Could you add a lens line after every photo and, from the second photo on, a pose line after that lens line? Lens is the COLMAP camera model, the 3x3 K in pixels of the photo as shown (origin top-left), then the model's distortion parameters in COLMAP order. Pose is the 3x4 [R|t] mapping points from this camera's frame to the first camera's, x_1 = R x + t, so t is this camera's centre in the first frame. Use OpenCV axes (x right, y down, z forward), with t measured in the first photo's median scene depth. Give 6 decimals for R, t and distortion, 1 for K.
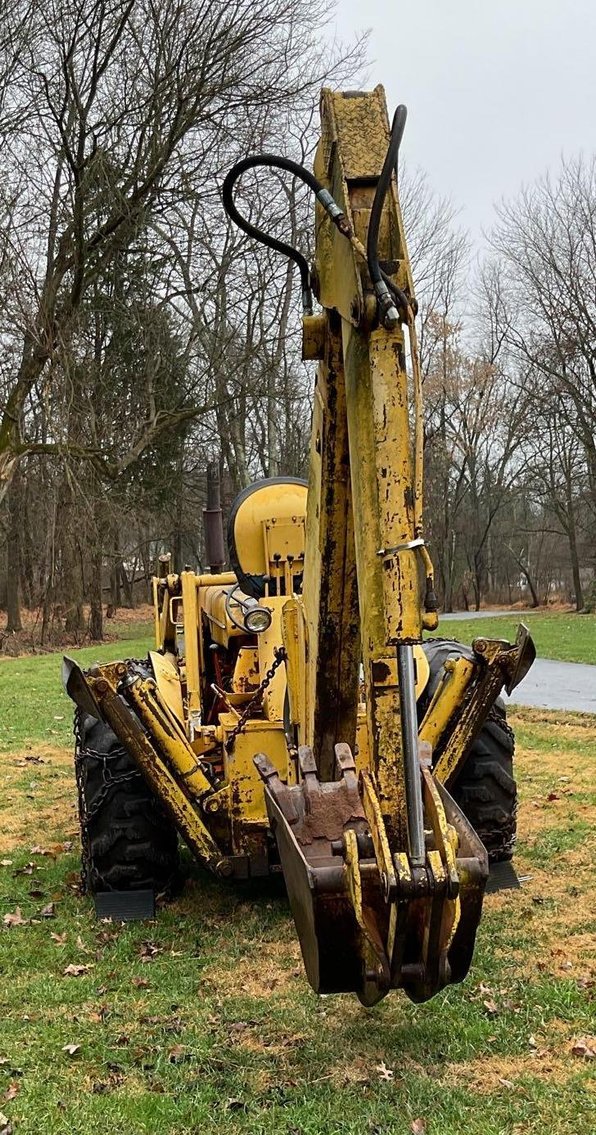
lens RADIAL K [[1349.7, 0, 242.8], [0, 1349.7, 648.2], [0, 0, 1]] dist [0.161500, -0.384613]
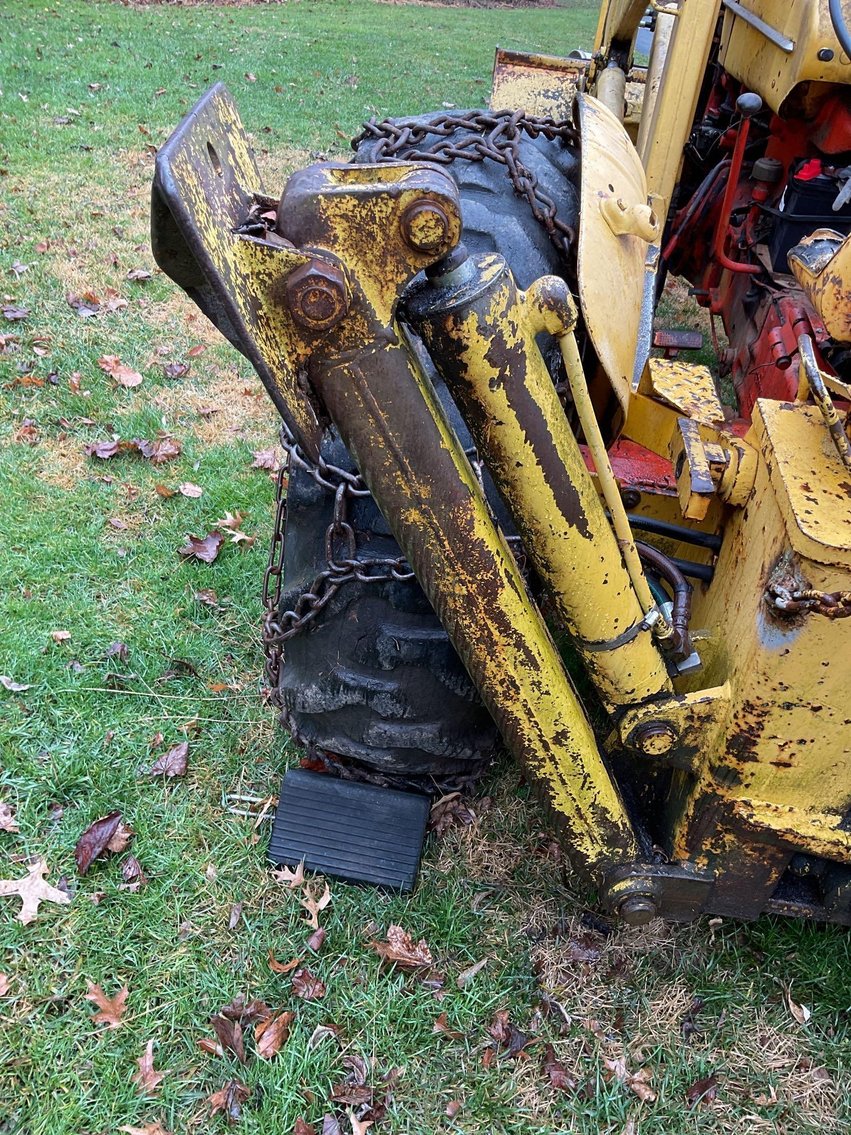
lens RADIAL K [[939.6, 0, 425.5], [0, 939.6, 567.5], [0, 0, 1]] dist [0.100771, -0.168750]
pose [[0.962895, 0.256102, -0.085119, -0.062938], [-0.177953, 0.839630, 0.513181, -0.014182], [0.202895, -0.478992, 0.854049, 0.829168]]
